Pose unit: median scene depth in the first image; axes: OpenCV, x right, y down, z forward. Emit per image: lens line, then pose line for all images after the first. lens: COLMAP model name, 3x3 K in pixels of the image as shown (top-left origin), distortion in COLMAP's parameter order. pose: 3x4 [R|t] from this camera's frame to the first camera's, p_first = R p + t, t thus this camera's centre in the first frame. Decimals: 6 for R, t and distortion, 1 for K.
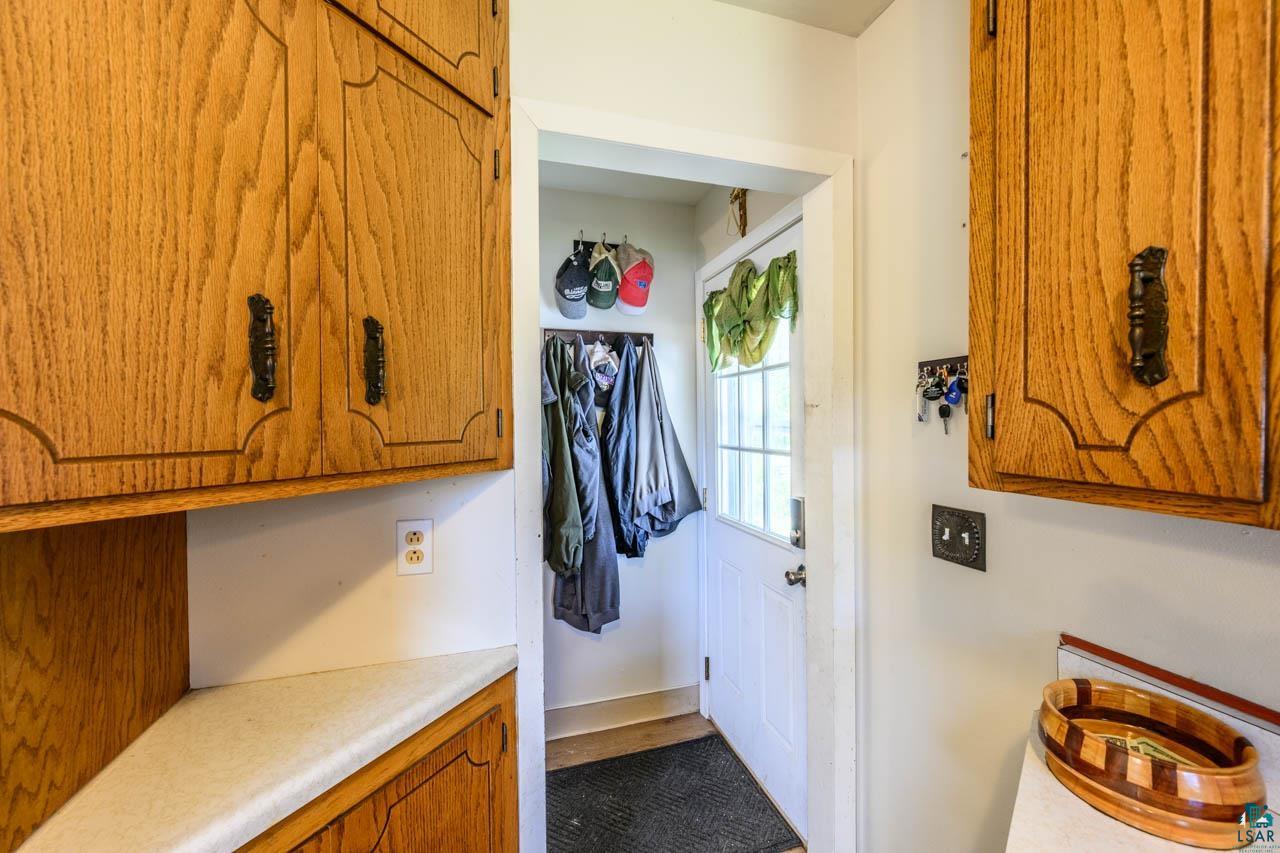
lens RADIAL K [[498.8, 0, 636.9], [0, 498.8, 427.3], [0, 0, 1]] dist [0.001706, -0.000629]
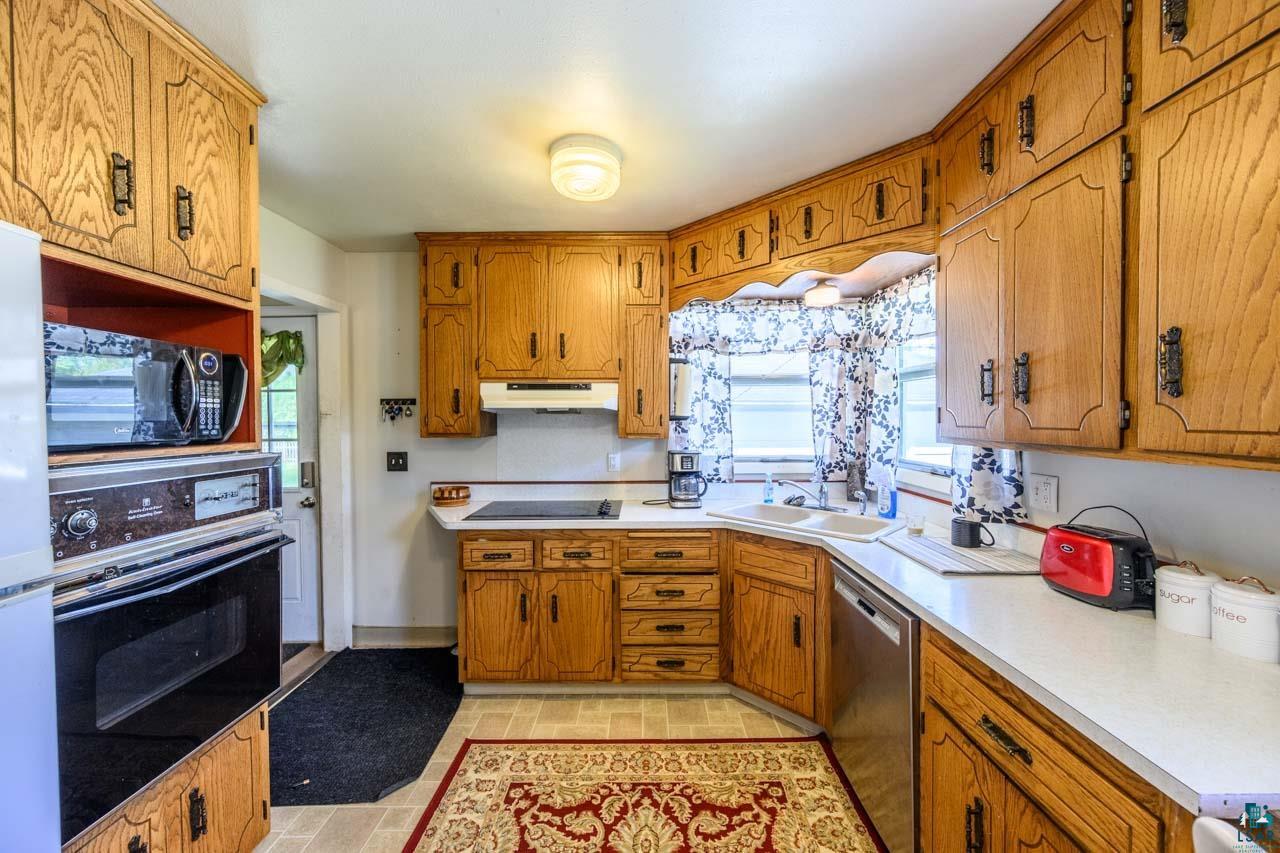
lens RADIAL K [[498.8, 0, 638.2], [0, 498.8, 424.9], [0, 0, 1]] dist [0.001706, -0.000629]
pose [[0.298929, -0.006153, 0.954256, -1.320235], [0.016978, 0.999855, 0.001129, 0.022406], [-0.954124, 0.015864, 0.298990, -0.926085]]
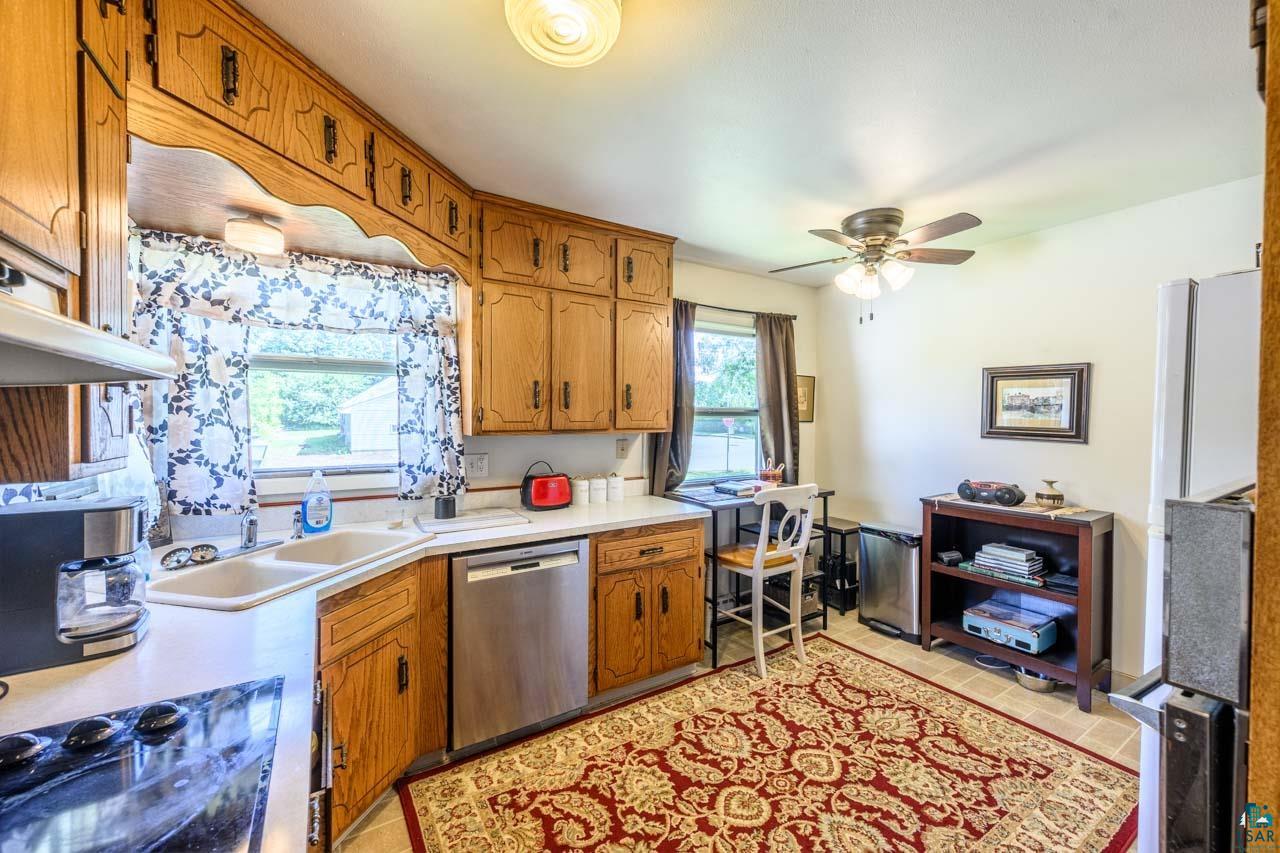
lens RADIAL K [[498.8, 0, 642.2], [0, 498.8, 423.6], [0, 0, 1]] dist [0.001706, -0.000629]
pose [[-0.962006, 0.009947, -0.272846, 0.086159], [0.001582, 0.999522, 0.030859, -0.007092], [0.273023, 0.029255, -0.961563, 0.489065]]
